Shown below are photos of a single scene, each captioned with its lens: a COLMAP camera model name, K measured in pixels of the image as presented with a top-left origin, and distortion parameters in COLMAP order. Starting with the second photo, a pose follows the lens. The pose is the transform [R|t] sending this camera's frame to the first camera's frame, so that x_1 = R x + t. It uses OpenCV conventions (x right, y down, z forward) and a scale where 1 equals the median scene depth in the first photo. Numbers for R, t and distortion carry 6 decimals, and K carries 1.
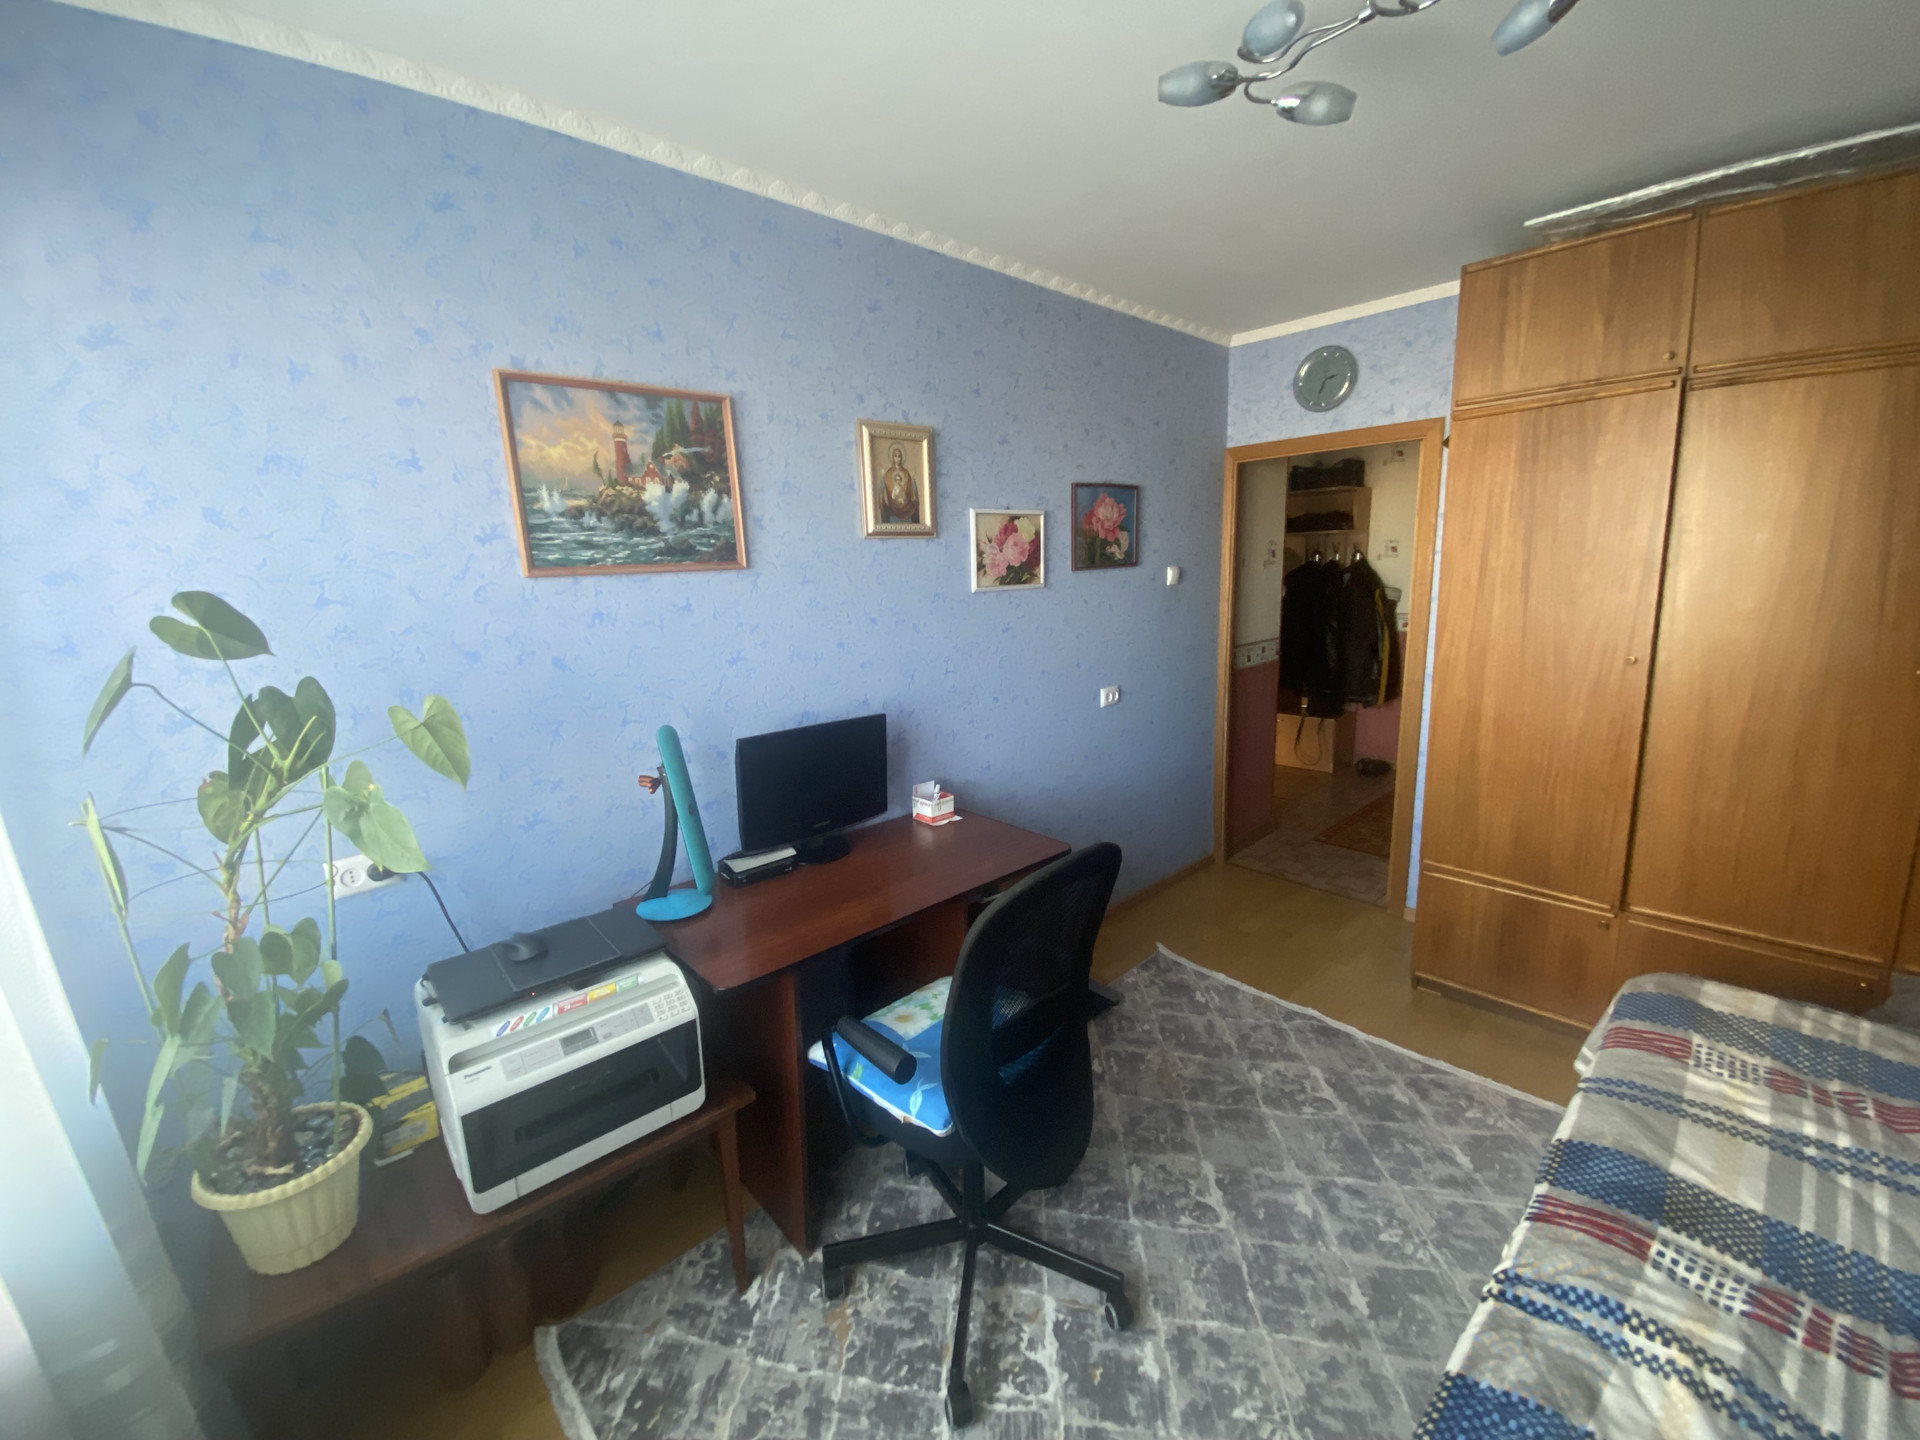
lens RADIAL K [[773.7, 0, 953.5], [0, 773.7, 717.9], [0, 0, 1]] dist [0.018261, -0.018942]
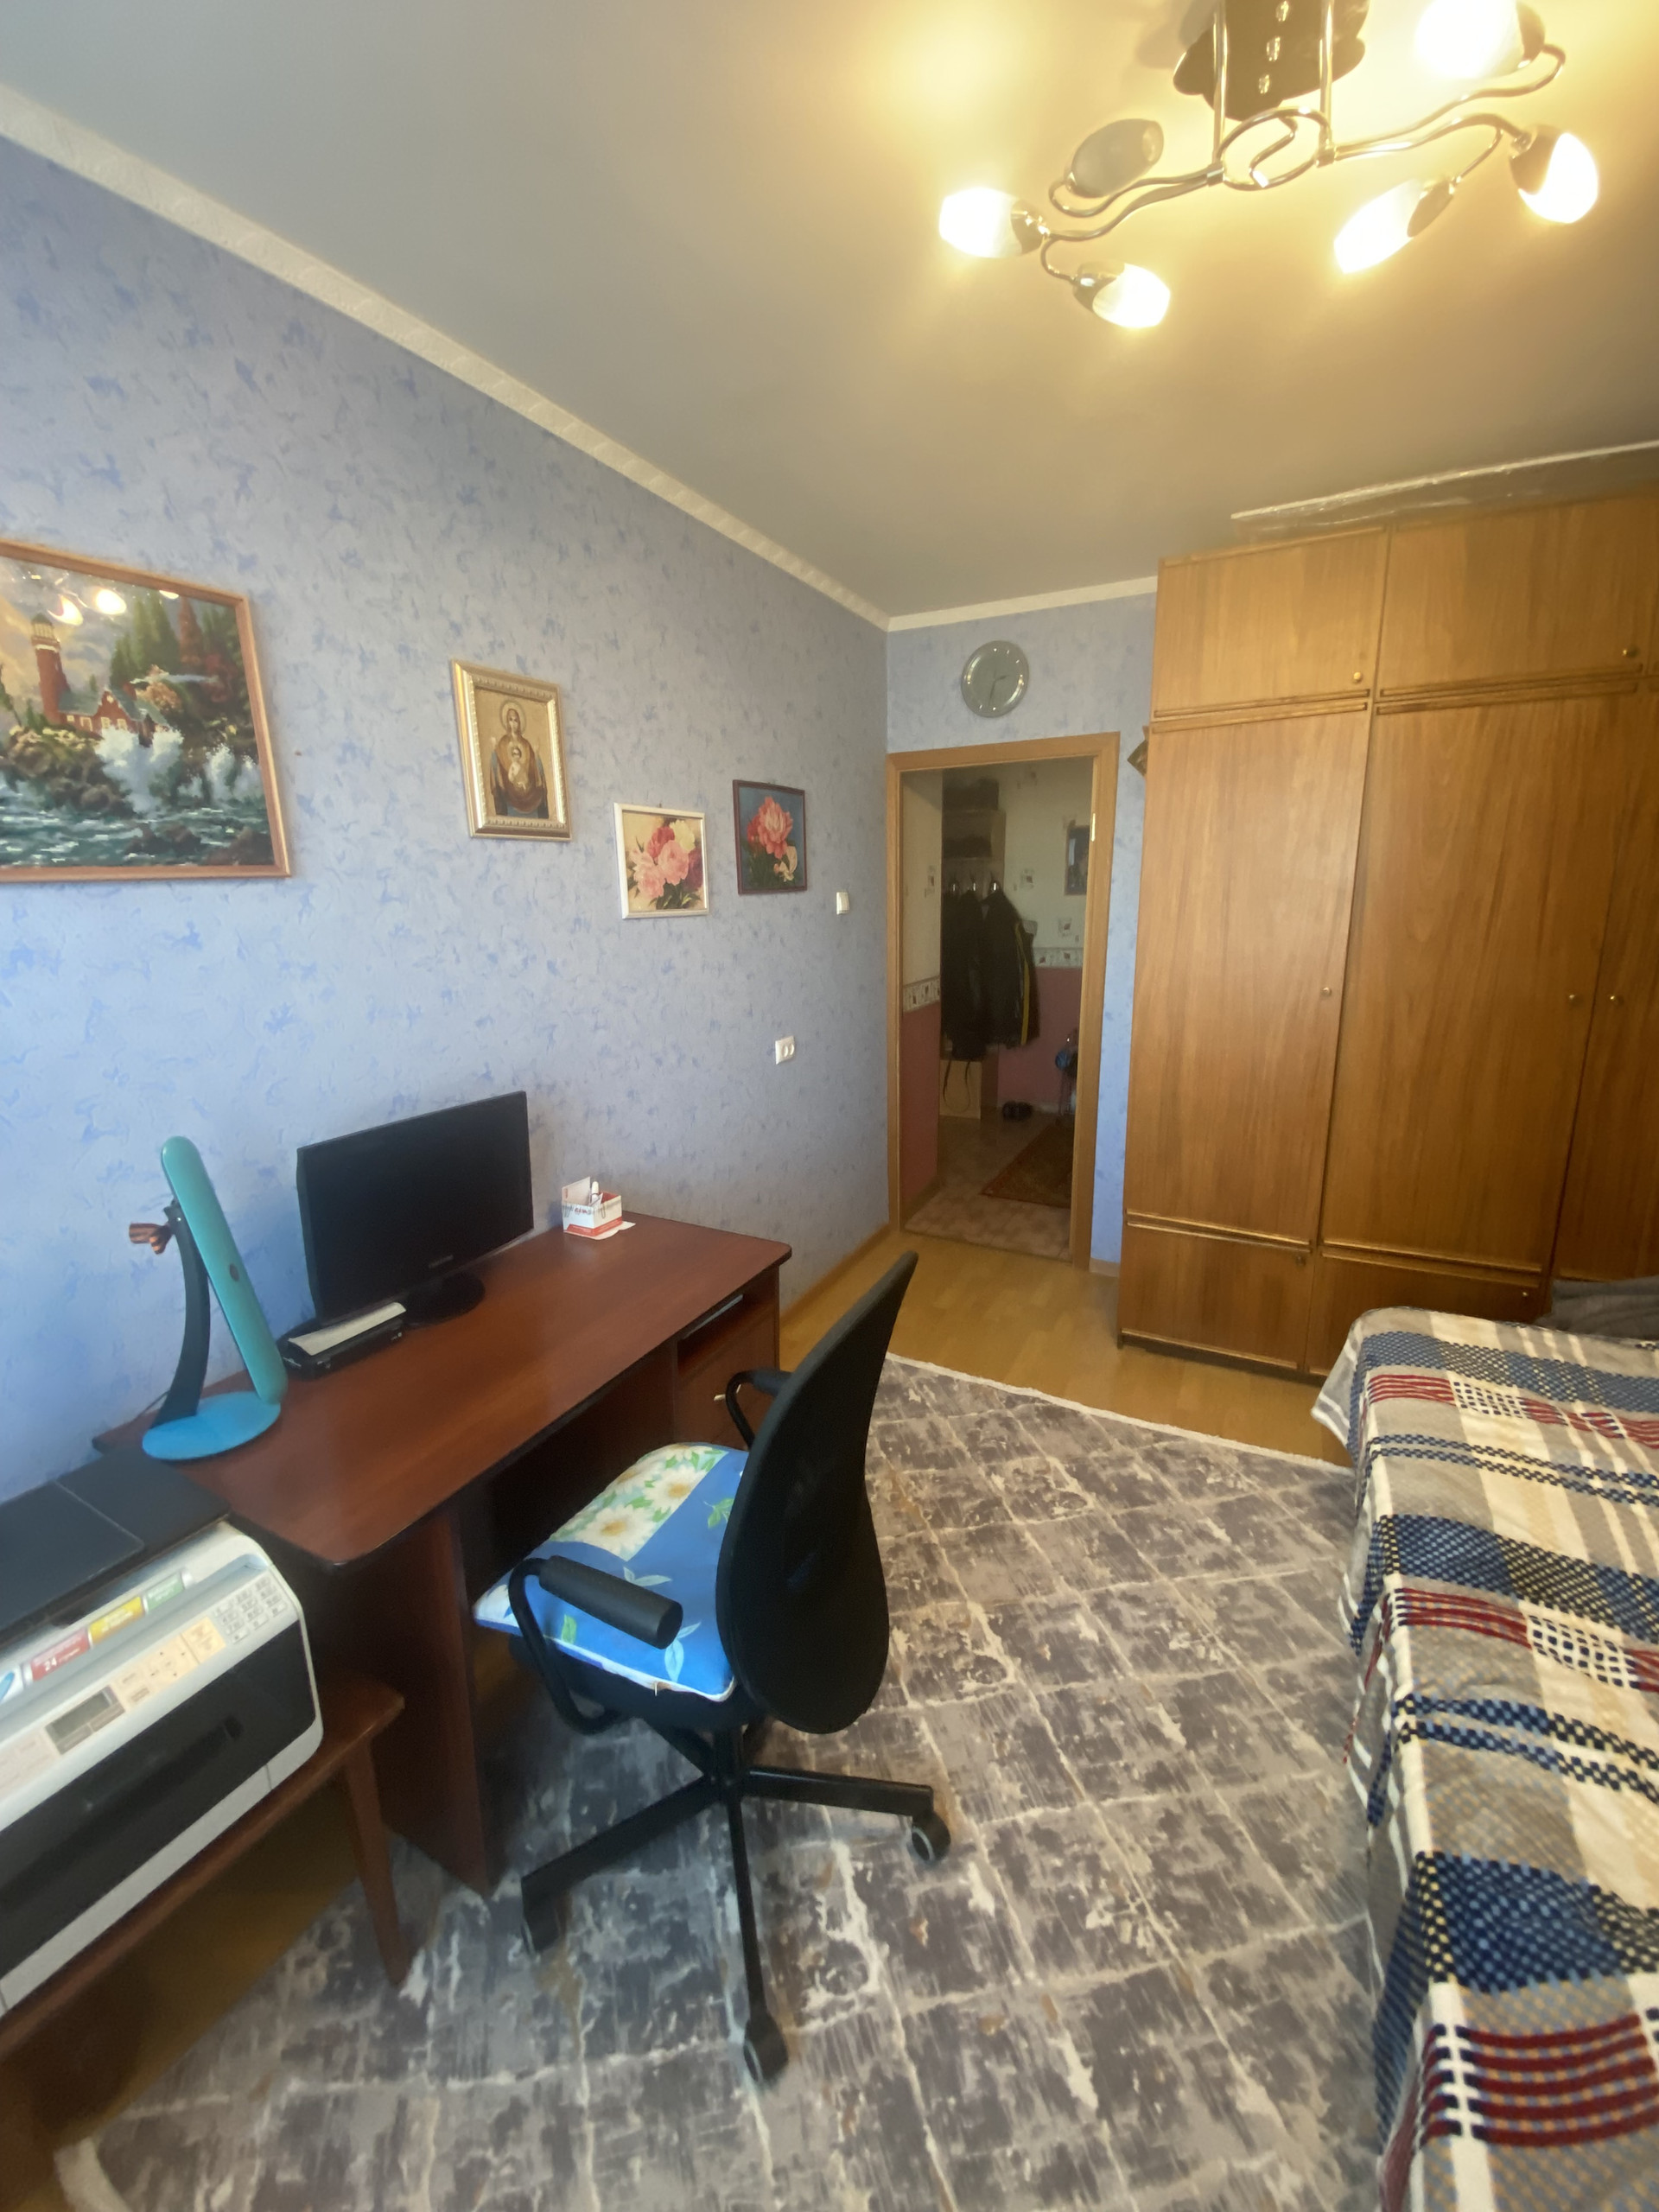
lens RADIAL K [[917.1, 0, 868.7], [0, 917.1, 1104.7], [0, 0, 1]] dist [0.017446, -0.020270]
pose [[0.939486, -0.062164, 0.336899, -0.095879], [0.050585, 0.997792, 0.043050, -0.016420], [-0.338831, -0.023403, 0.940556, 0.134744]]
